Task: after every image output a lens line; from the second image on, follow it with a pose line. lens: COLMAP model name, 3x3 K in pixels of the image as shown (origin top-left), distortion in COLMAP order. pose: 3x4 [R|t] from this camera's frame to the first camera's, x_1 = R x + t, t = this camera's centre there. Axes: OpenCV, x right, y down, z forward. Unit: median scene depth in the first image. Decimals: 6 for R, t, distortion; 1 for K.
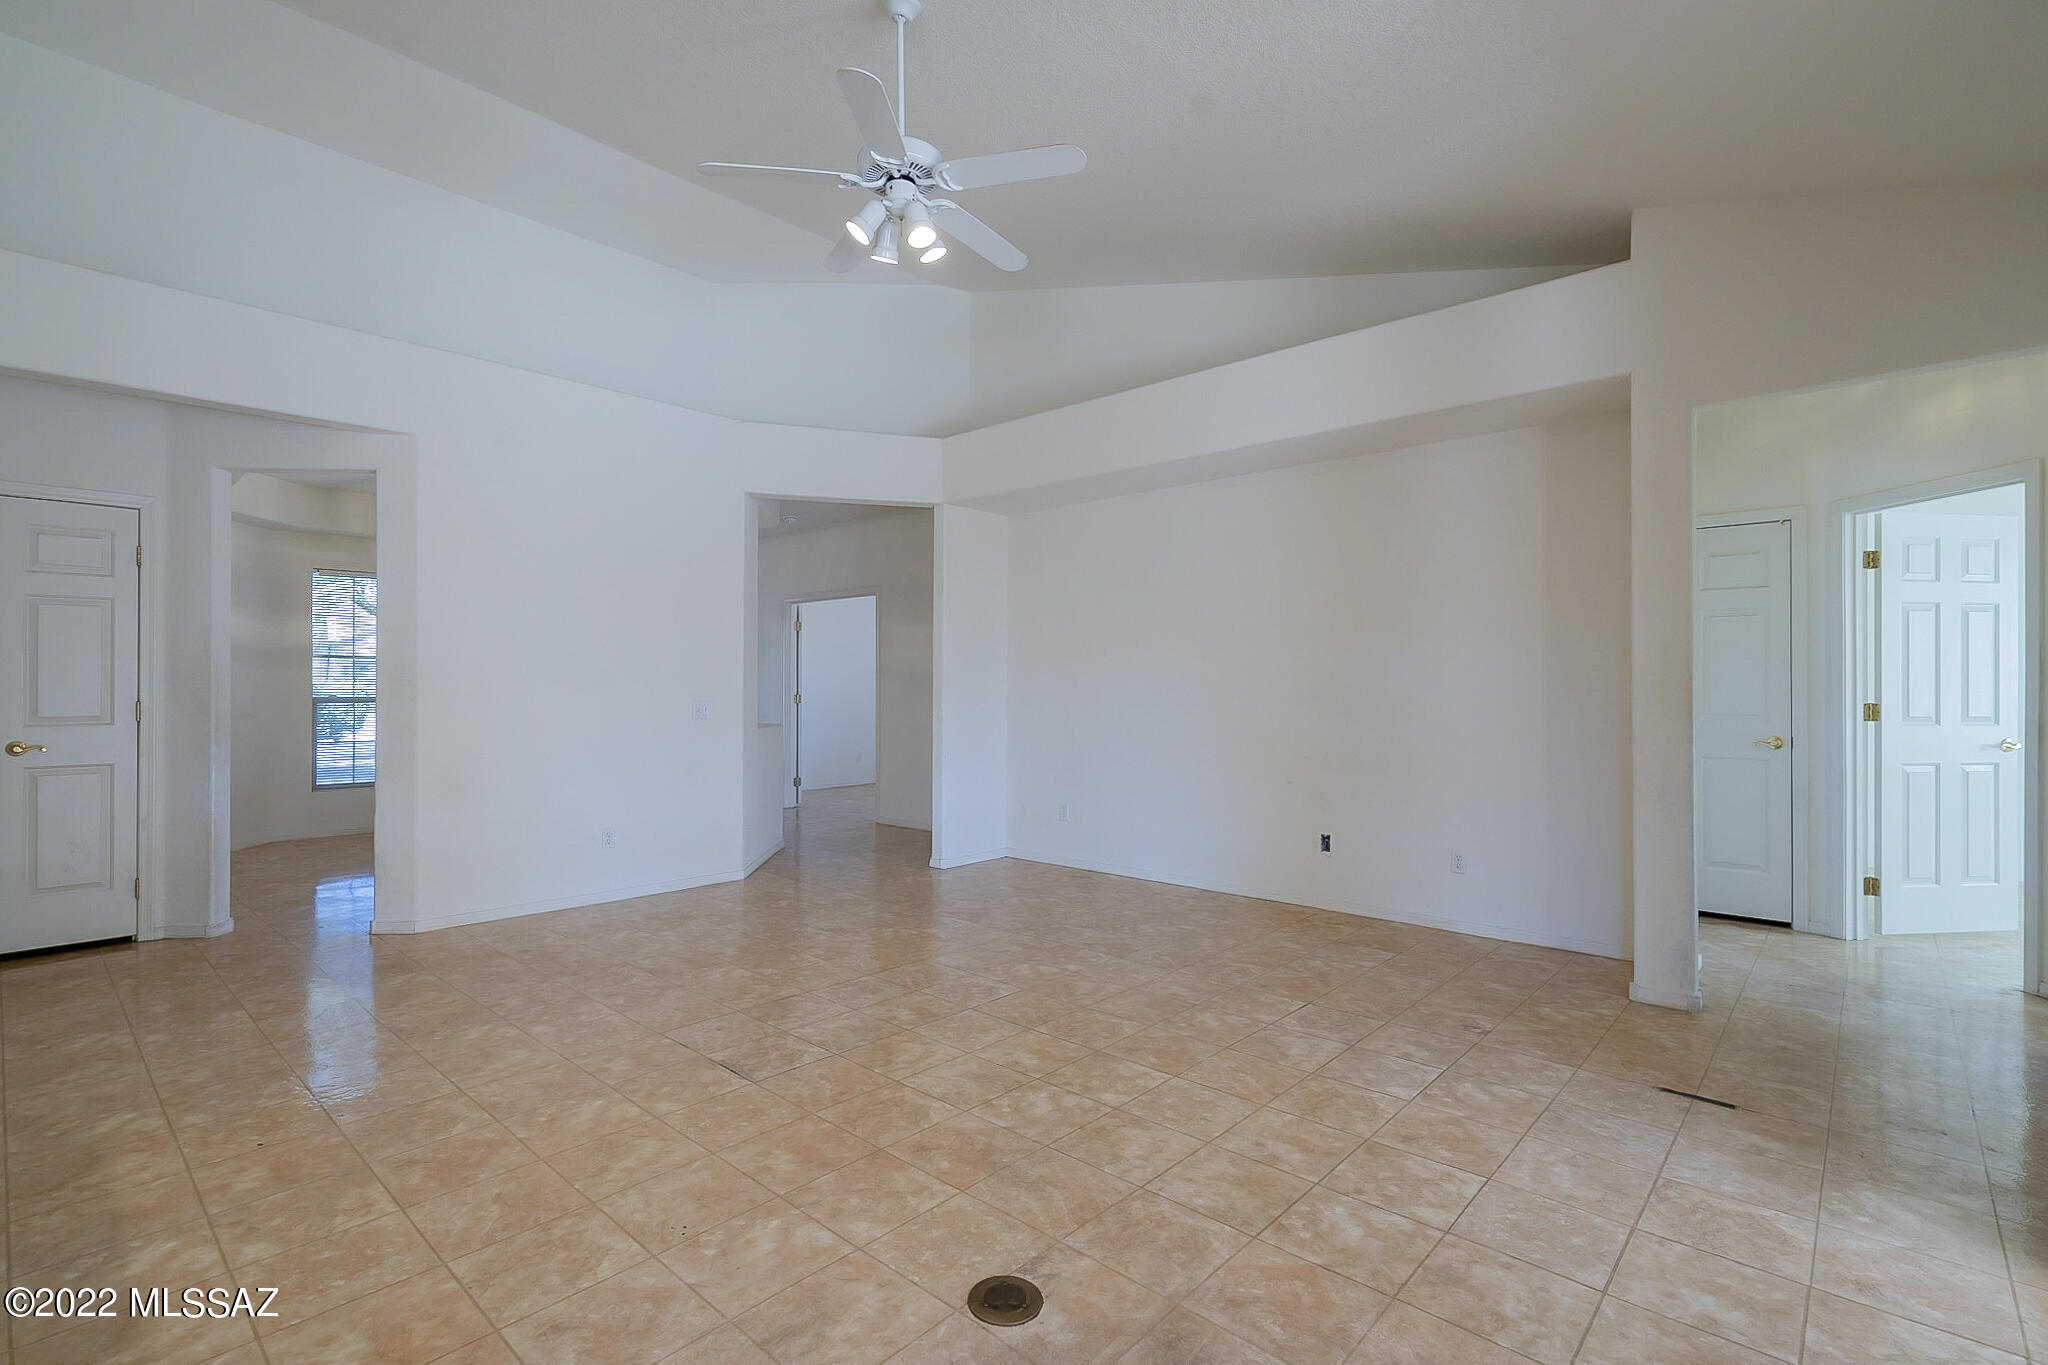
lens RADIAL K [[933.5, 0, 1038.9], [0, 933.5, 679.3], [0, 0, 1]] dist [-0.001859, 0.001205]
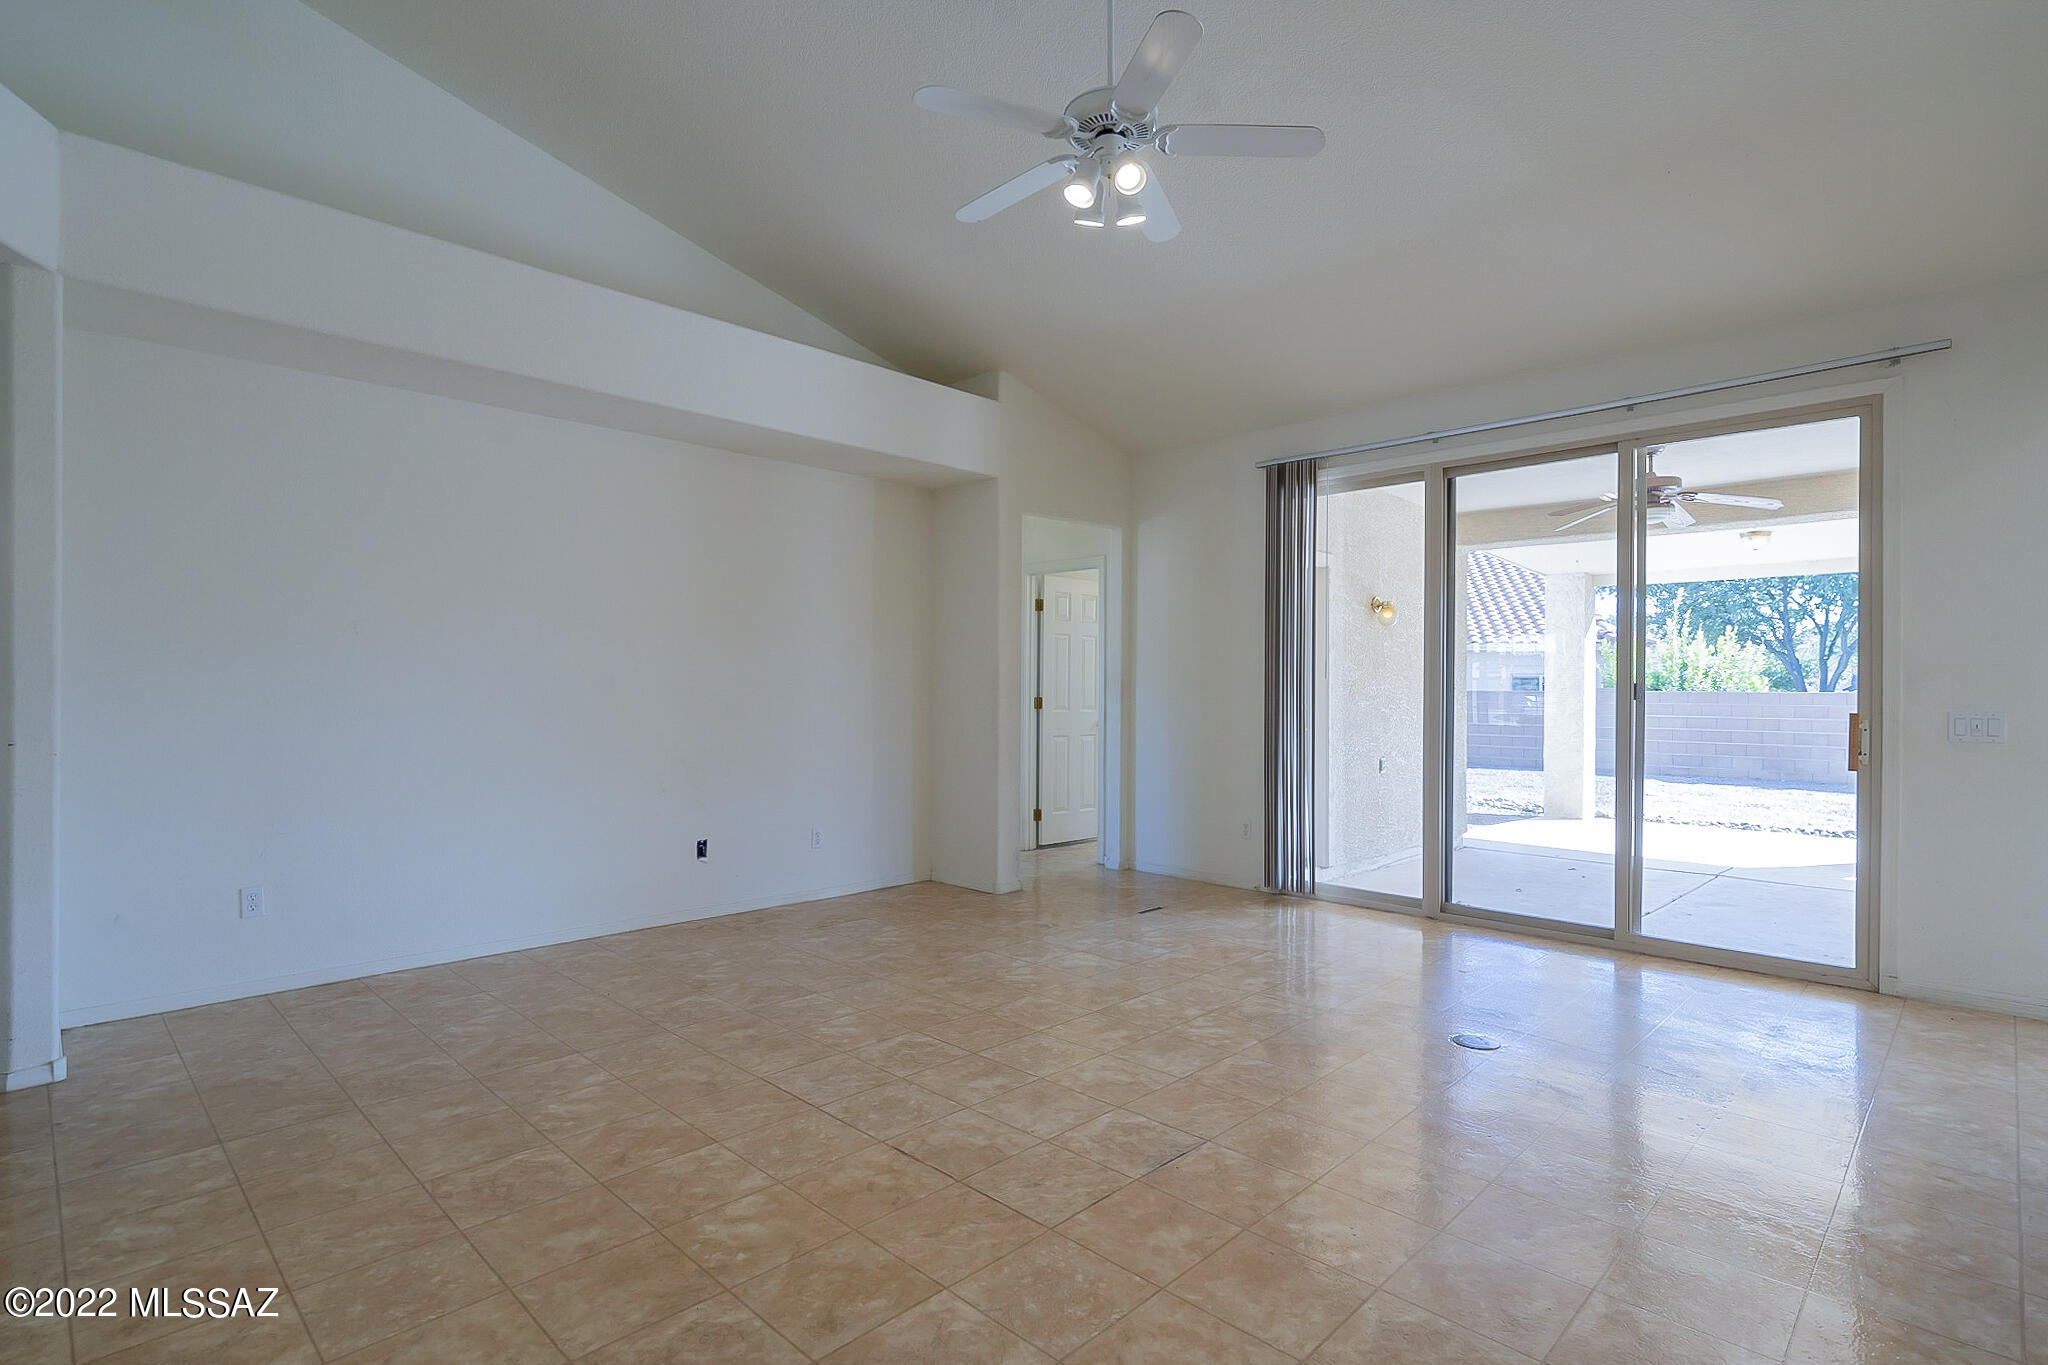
lens RADIAL K [[975.5, 0, 1037.6], [0, 975.5, 662.6], [0, 0, 1]] dist [0.004999, 0.003013]
pose [[0.047792, 0.028222, 0.998459, -0.996418], [-0.018268, 0.999458, -0.027376, 0.008560], [-0.998690, -0.016931, 0.048281, 0.898850]]
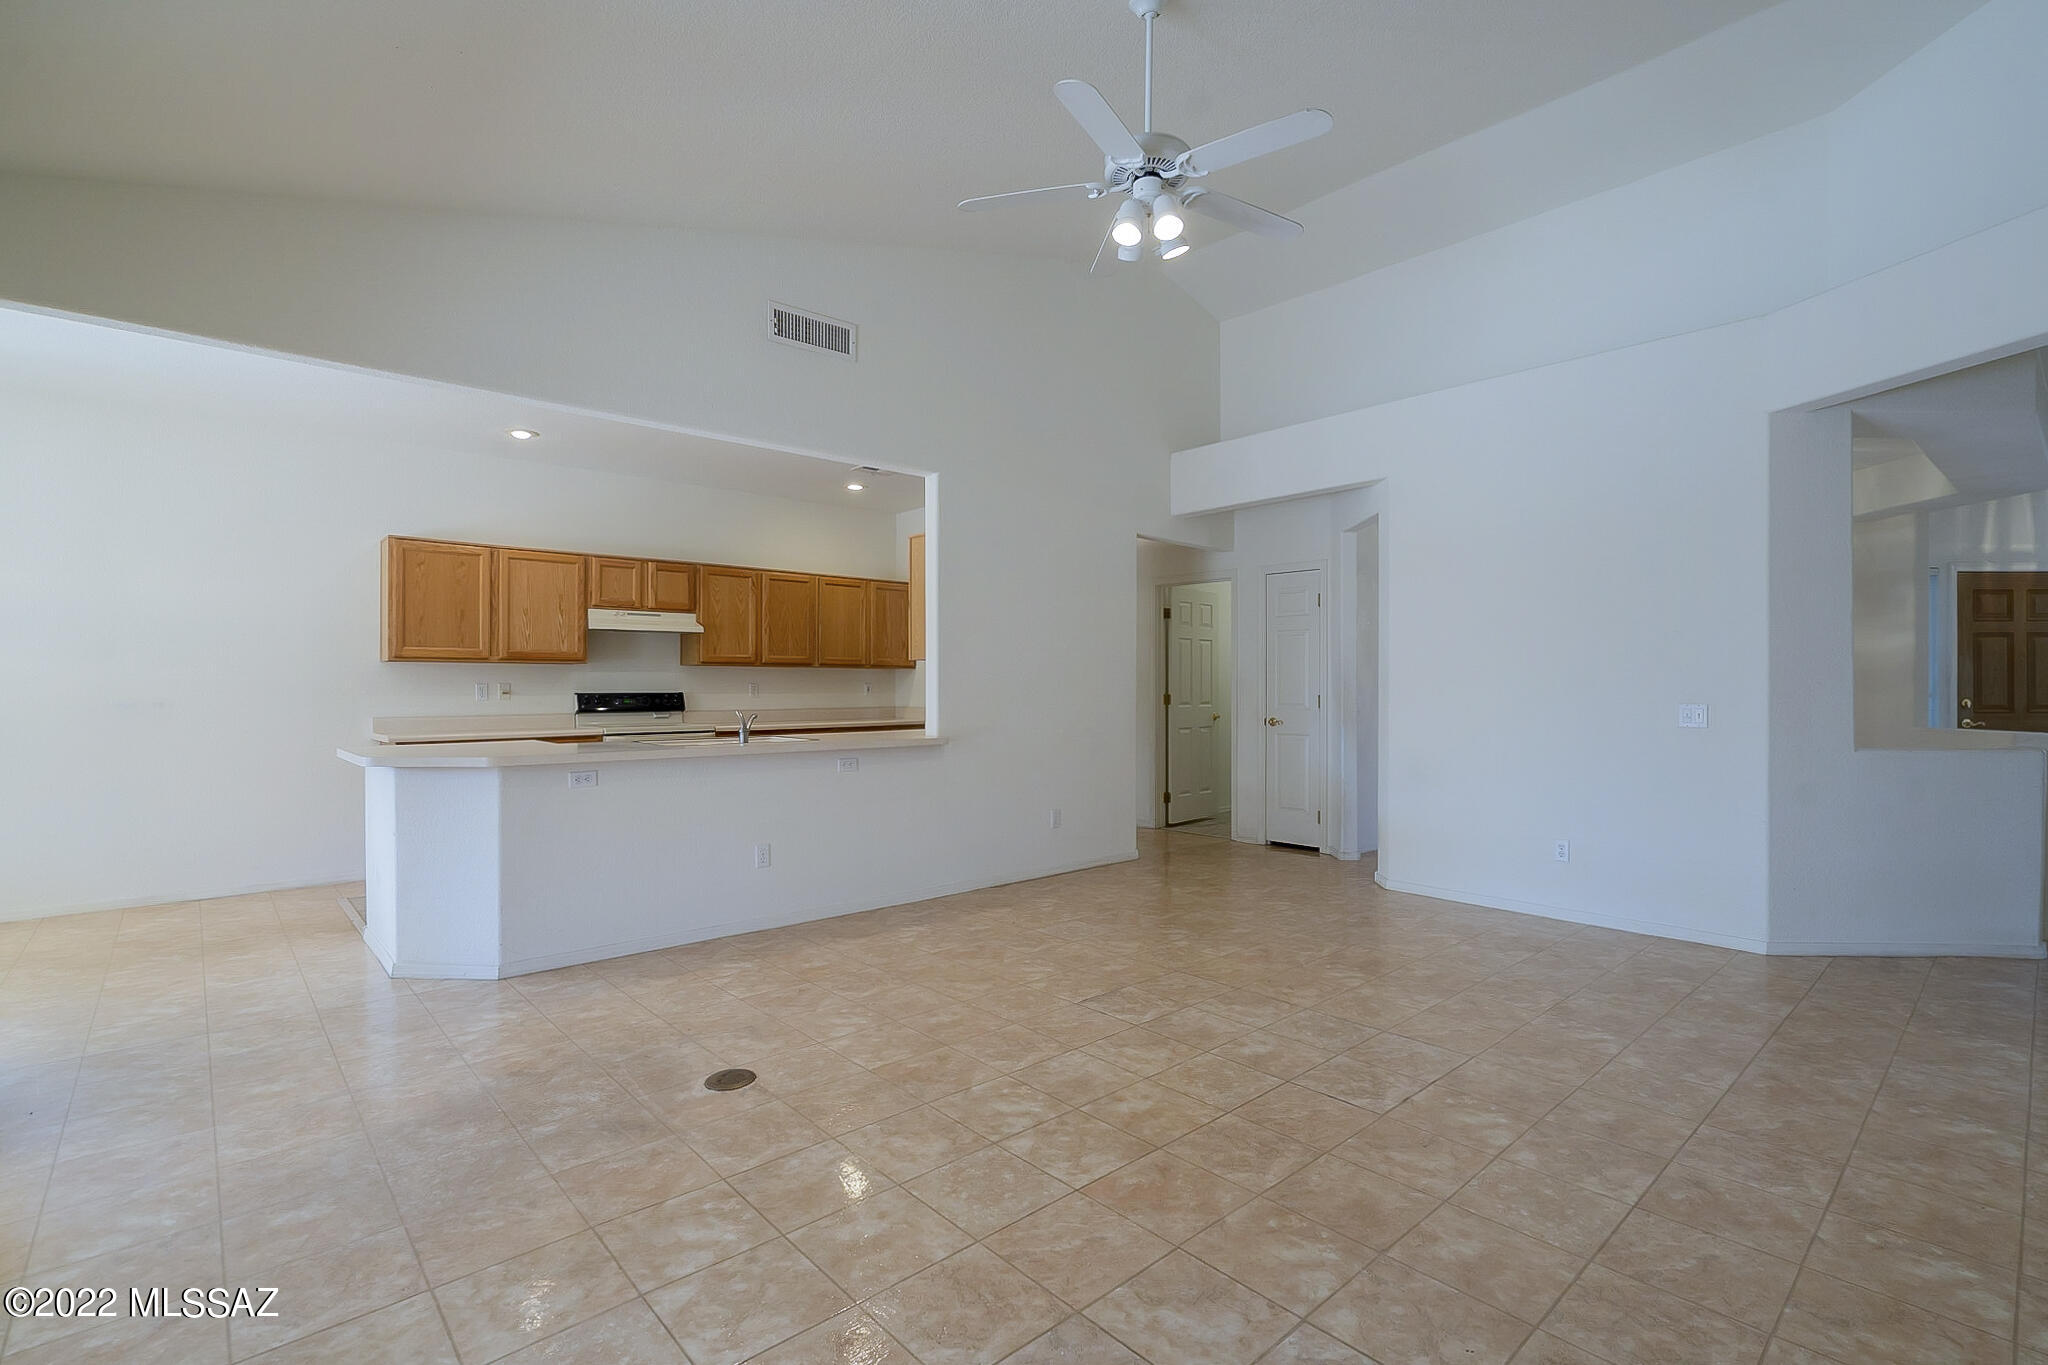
lens RADIAL K [[933.5, 0, 1043.0], [0, 933.5, 620.7], [0, 0, 1]] dist [-0.001859, 0.001205]
pose [[-0.098551, -0.069898, -0.992674, 0.783324], [0.009462, 0.997419, -0.071171, 0.007055], [0.995087, -0.016406, -0.097636, 0.869564]]
